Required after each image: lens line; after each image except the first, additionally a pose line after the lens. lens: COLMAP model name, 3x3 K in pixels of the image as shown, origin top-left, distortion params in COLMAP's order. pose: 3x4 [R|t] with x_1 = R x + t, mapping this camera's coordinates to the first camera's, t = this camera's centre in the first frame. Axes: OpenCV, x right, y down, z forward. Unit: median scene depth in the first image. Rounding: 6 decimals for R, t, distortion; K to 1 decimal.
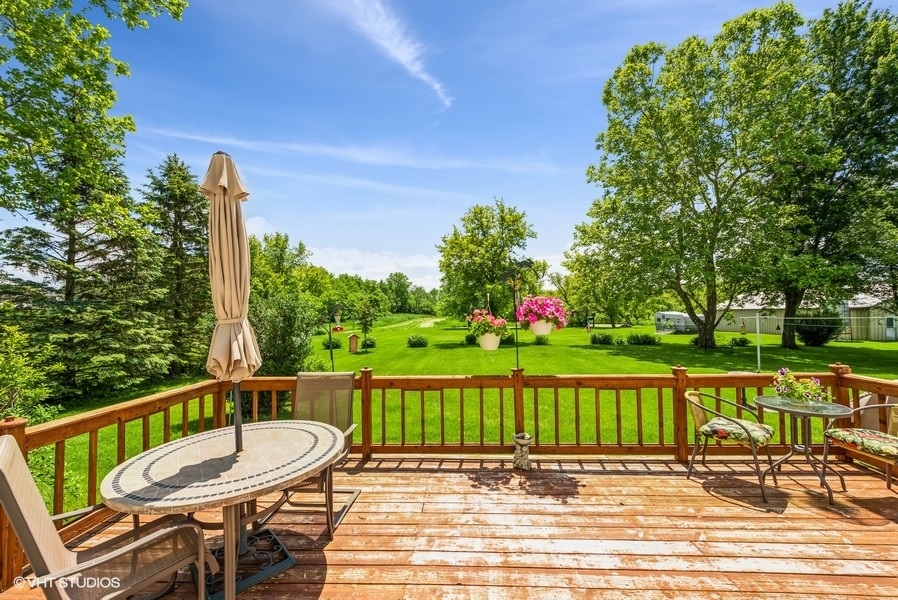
lens RADIAL K [[353.4, 0, 450.3], [0, 353.4, 305.7], [0, 0, 1]] dist [0.004168, 0.000260]
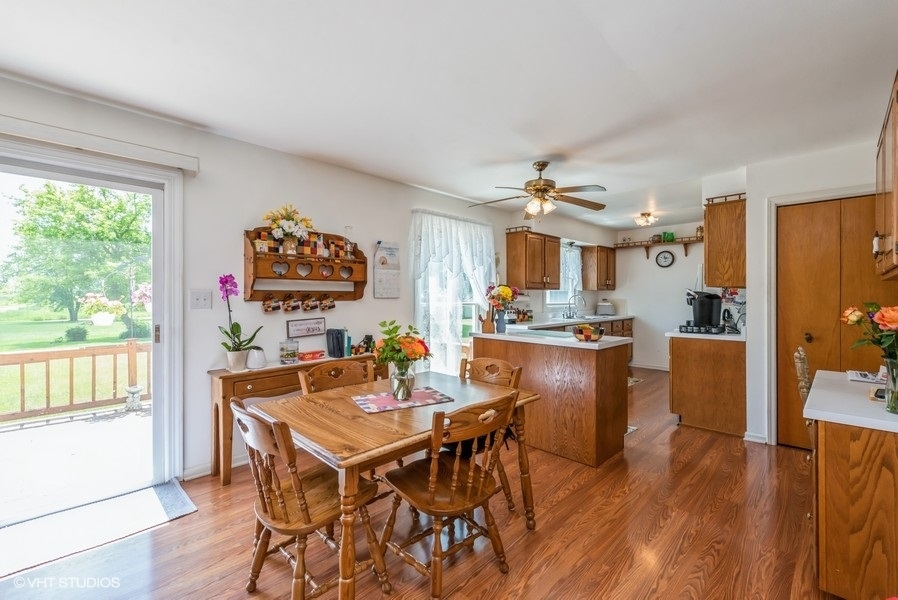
lens RADIAL K [[382.6, 0, 444.4], [0, 382.6, 299.8], [0, 0, 1]] dist [0.010786, 0.000016]
pose [[0.682540, 0.007853, 0.730806, -0.021629], [-0.021899, 0.999713, 0.009710, -0.001997], [-0.730520, -0.022631, 0.682517, -0.276216]]
